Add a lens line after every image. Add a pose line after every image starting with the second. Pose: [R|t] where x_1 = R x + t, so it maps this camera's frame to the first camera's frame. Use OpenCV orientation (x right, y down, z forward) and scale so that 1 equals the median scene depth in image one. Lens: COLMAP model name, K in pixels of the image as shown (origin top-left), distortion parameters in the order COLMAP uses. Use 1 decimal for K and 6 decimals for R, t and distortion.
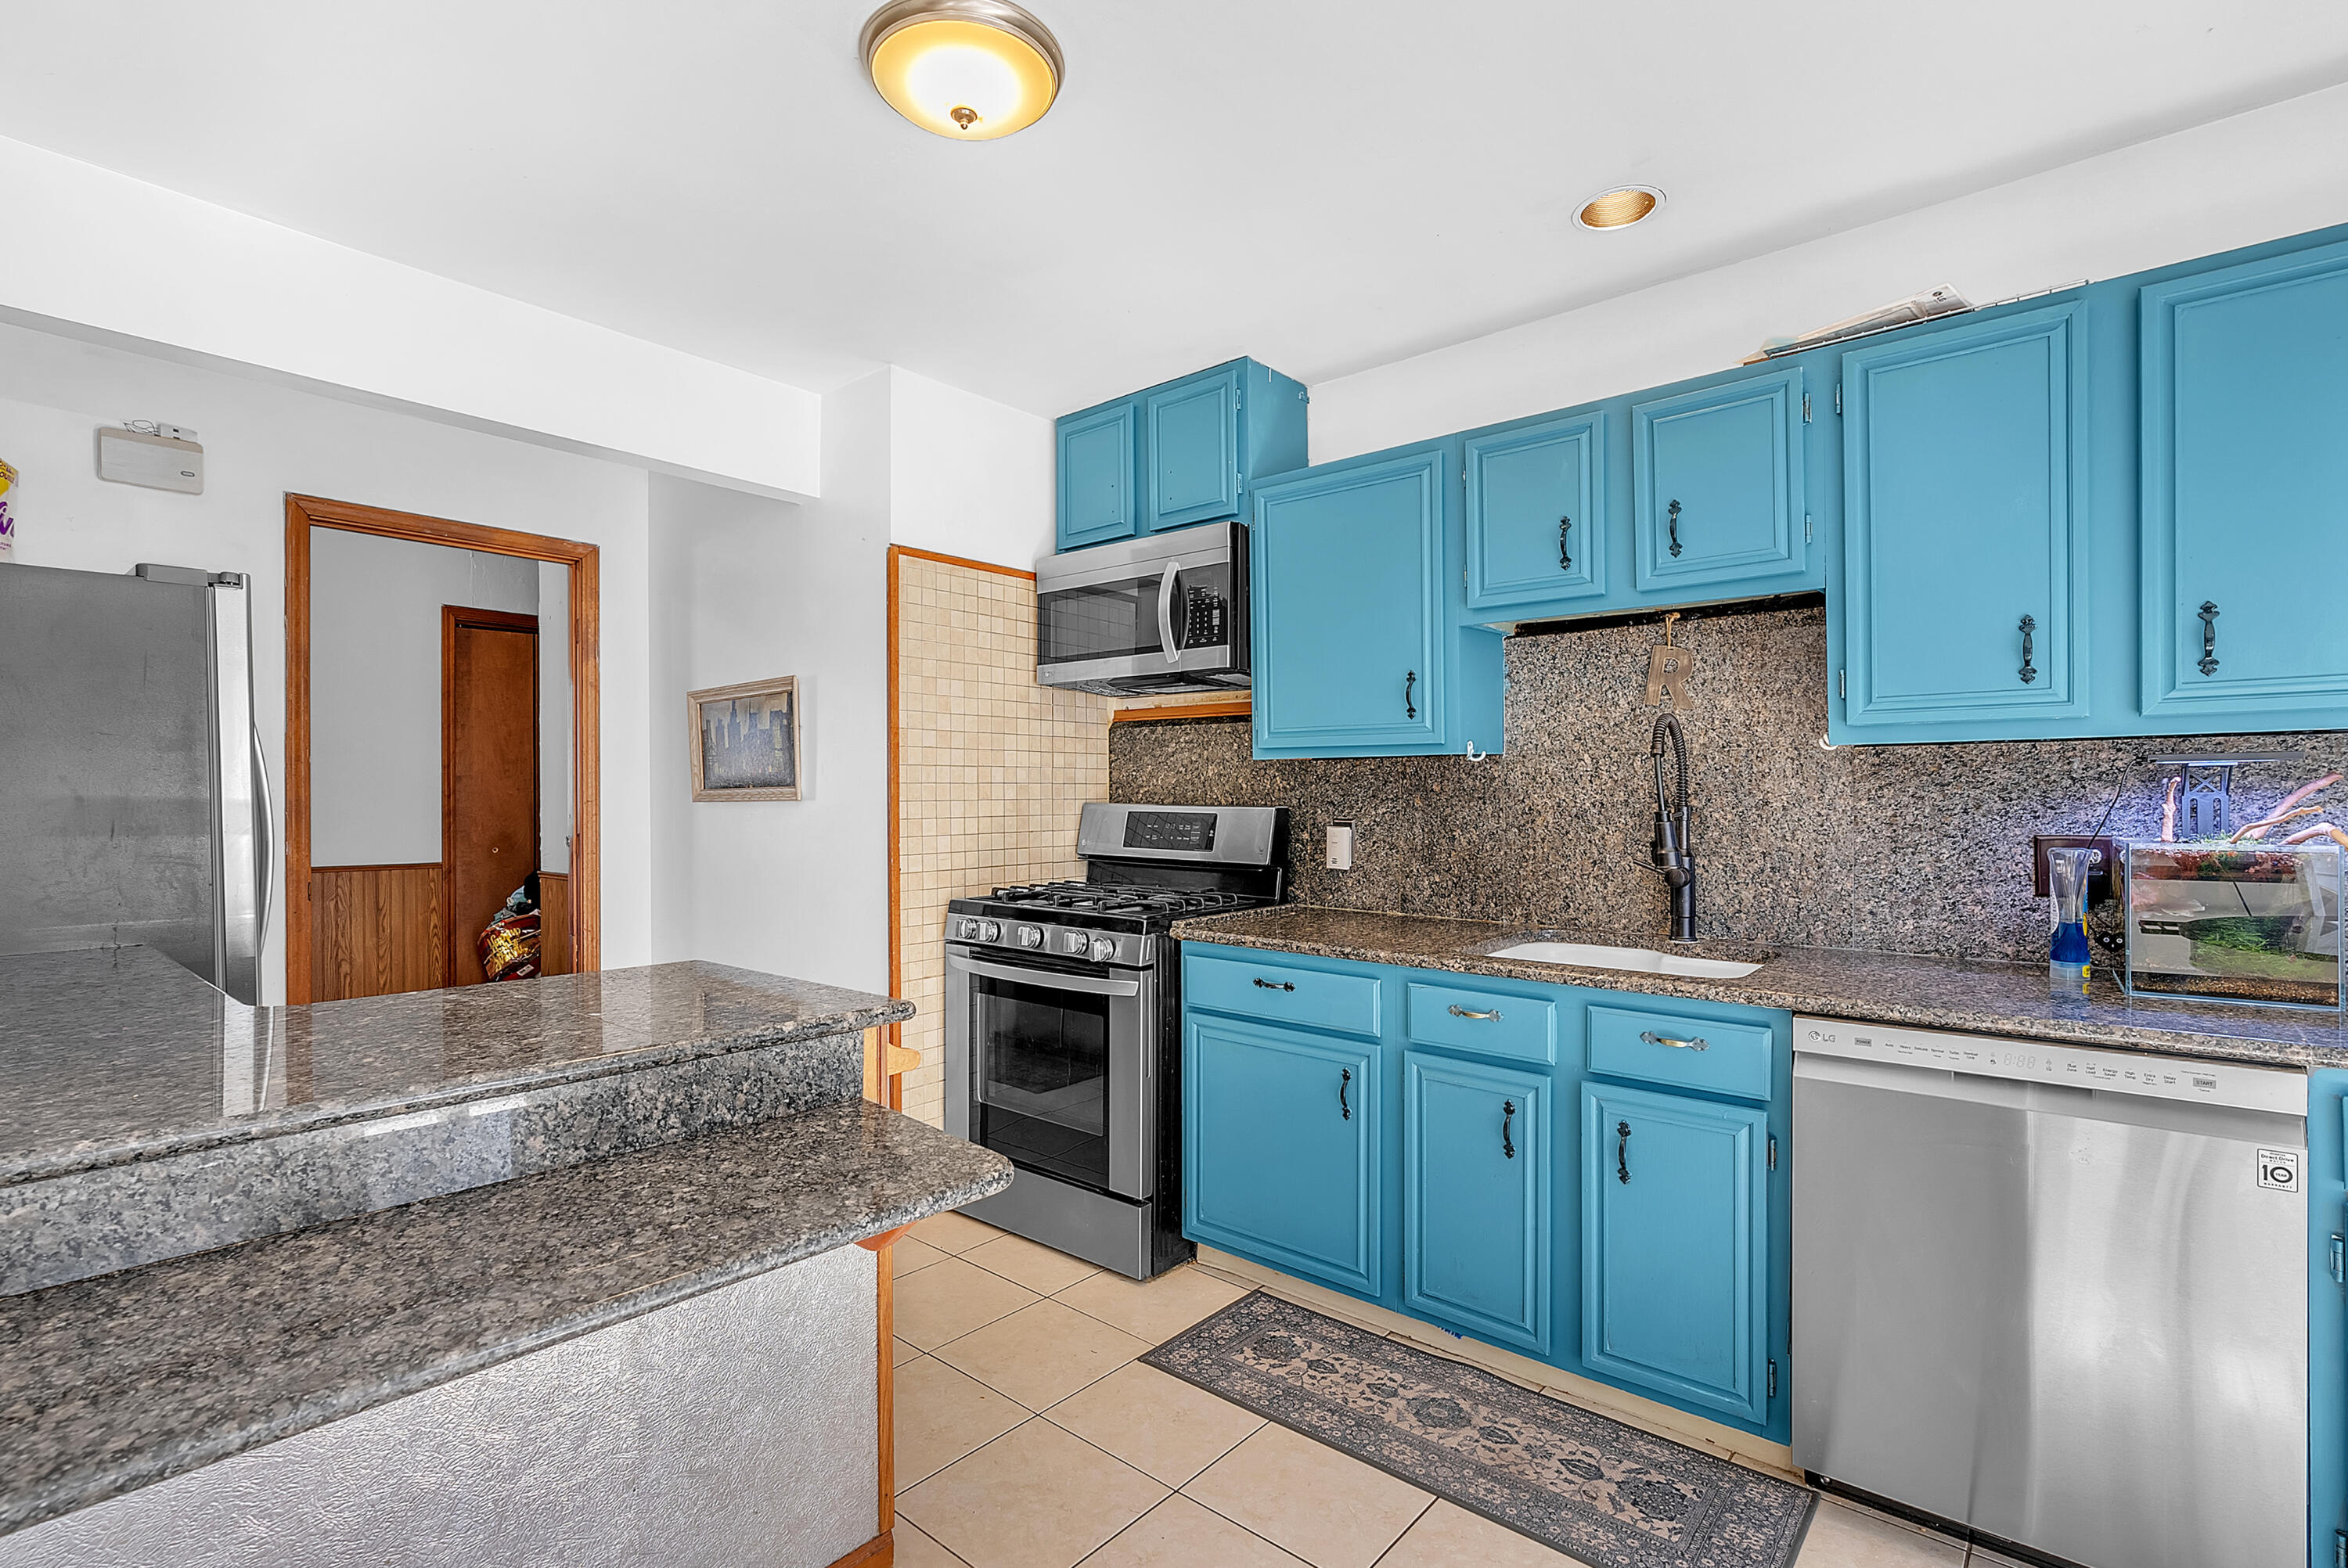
lens RADIAL K [[1076.7, 0, 1174.3], [0, 1076.7, 770.7], [0, 0, 1]] dist [-0.013050, 0.000781]
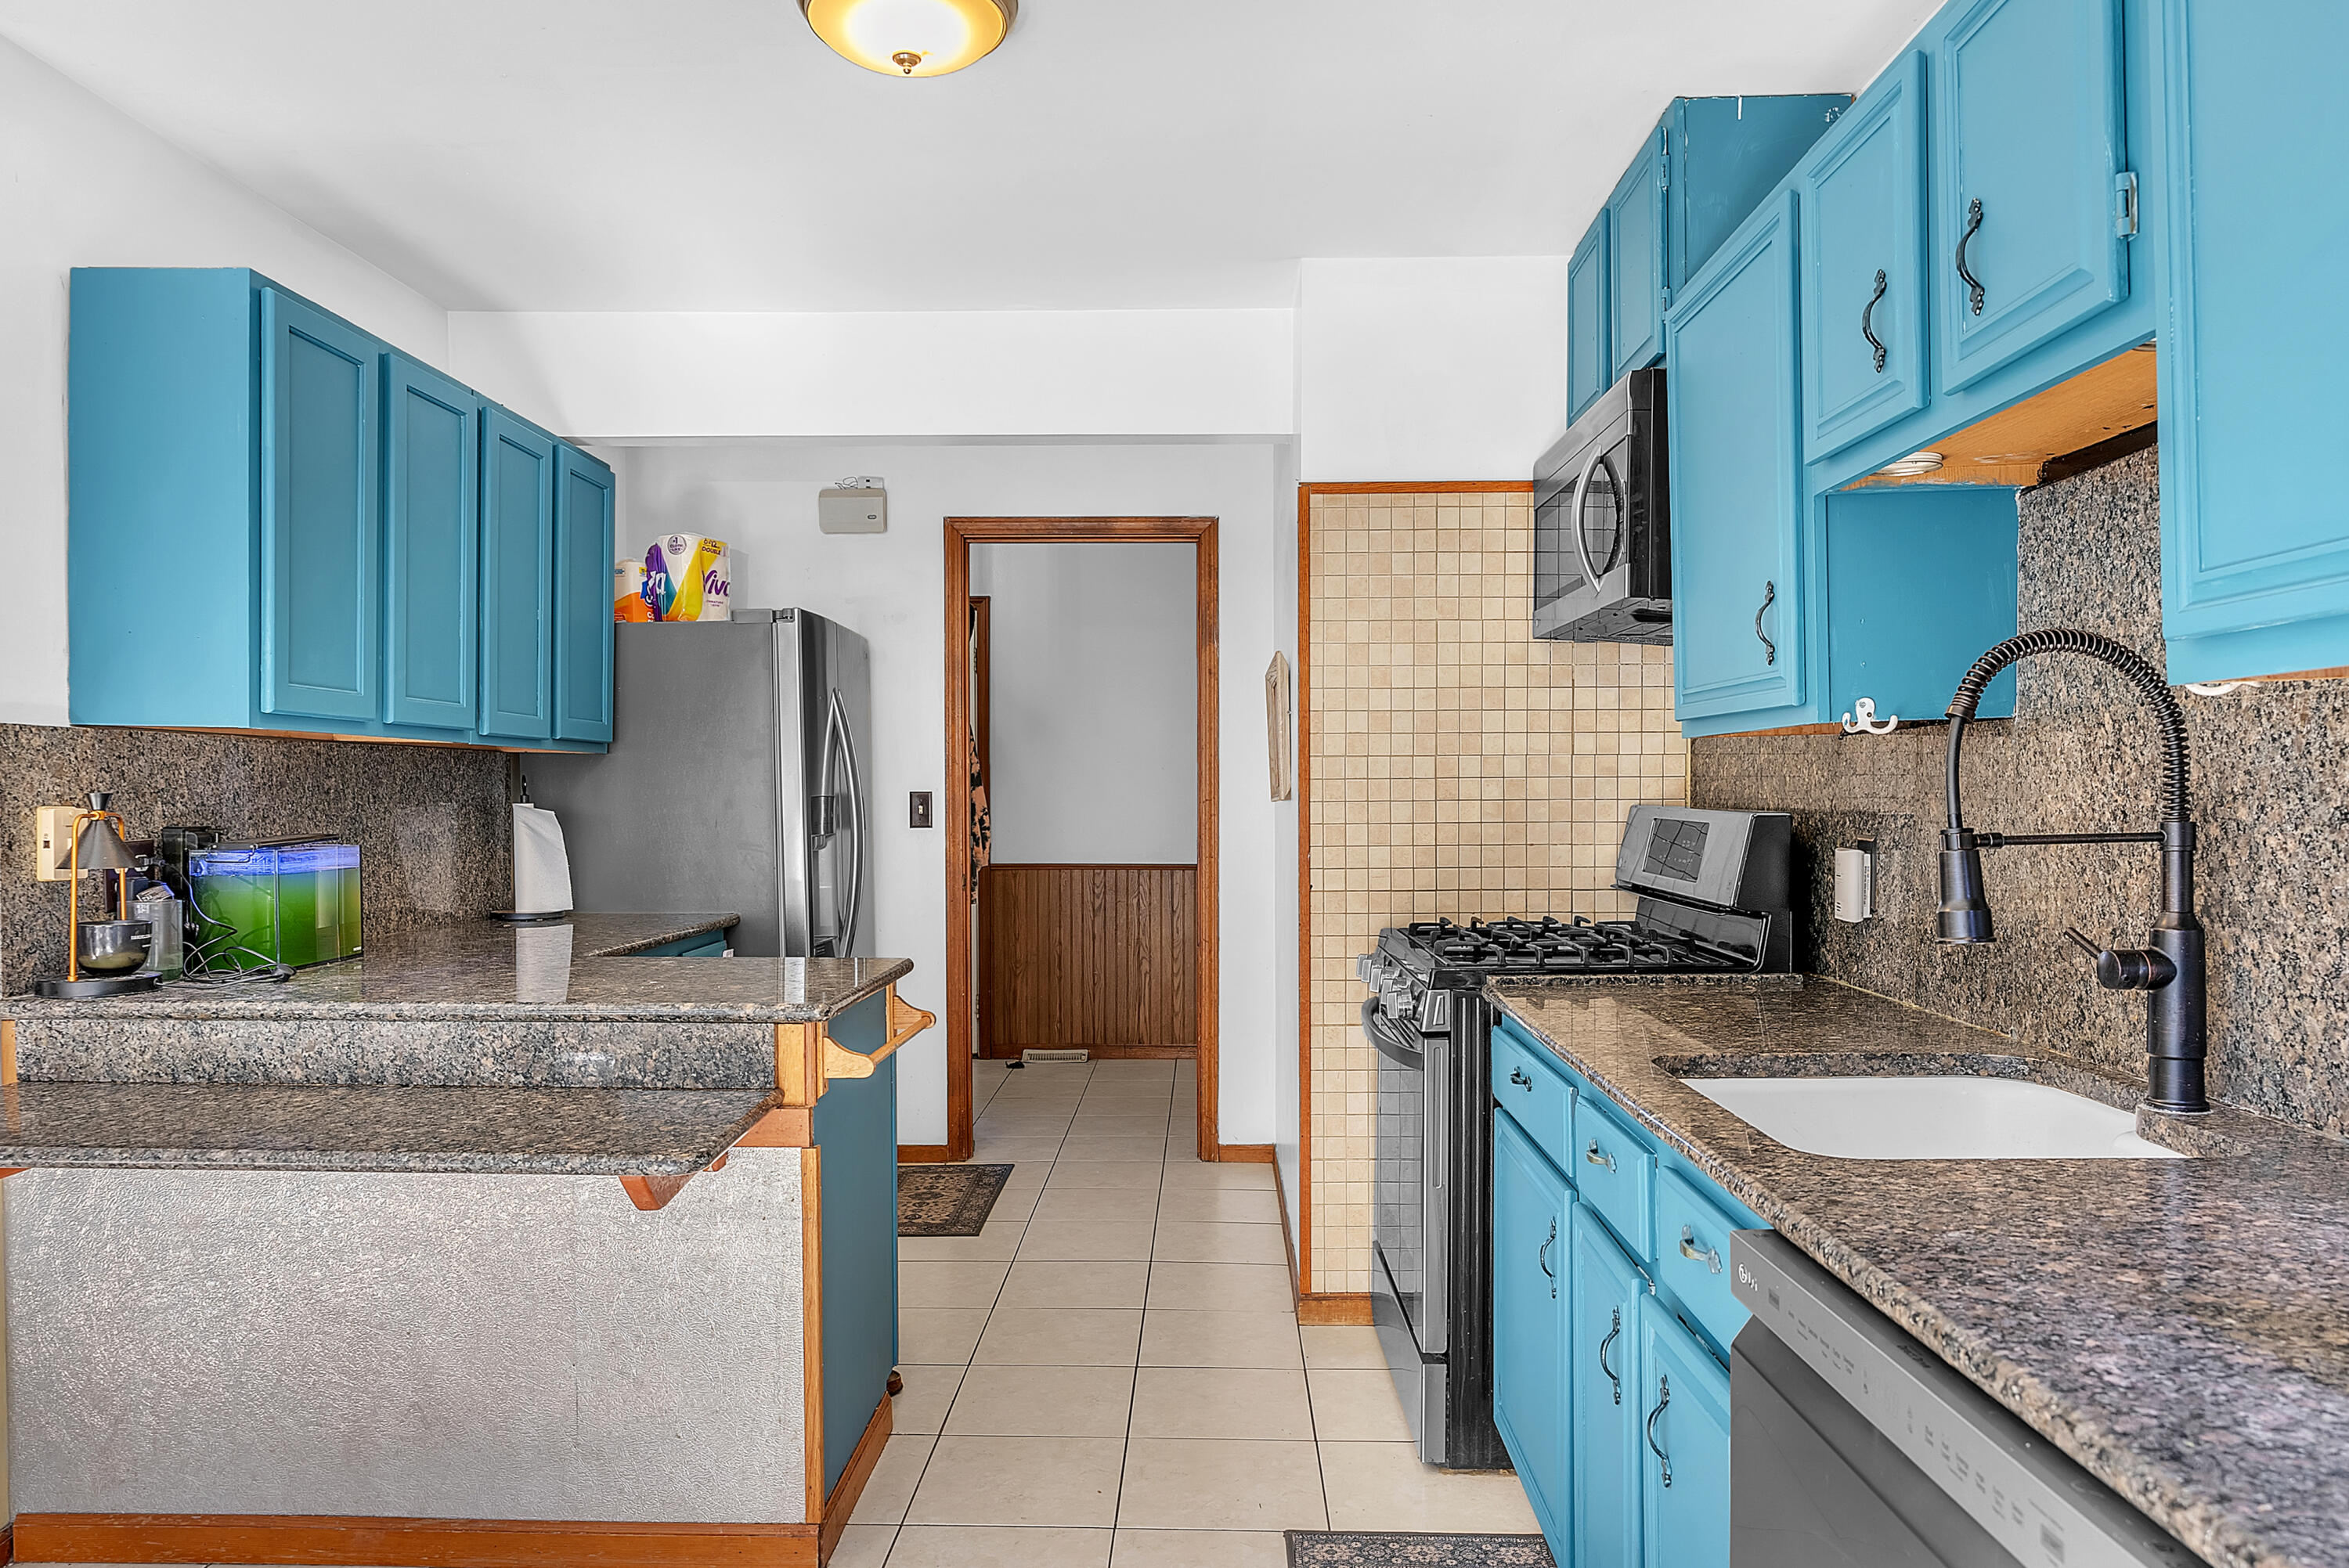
lens RADIAL K [[1534.1, 0, 1174.5], [0, 1534.1, 784.0], [0, 0, 1]] dist [-0.000926, -0.001590]
pose [[0.631380, -0.004594, -0.775460, 0.558867], [0.019206, 0.999768, 0.009715, 0.001913], [0.775235, -0.021028, 0.631322, 0.189822]]
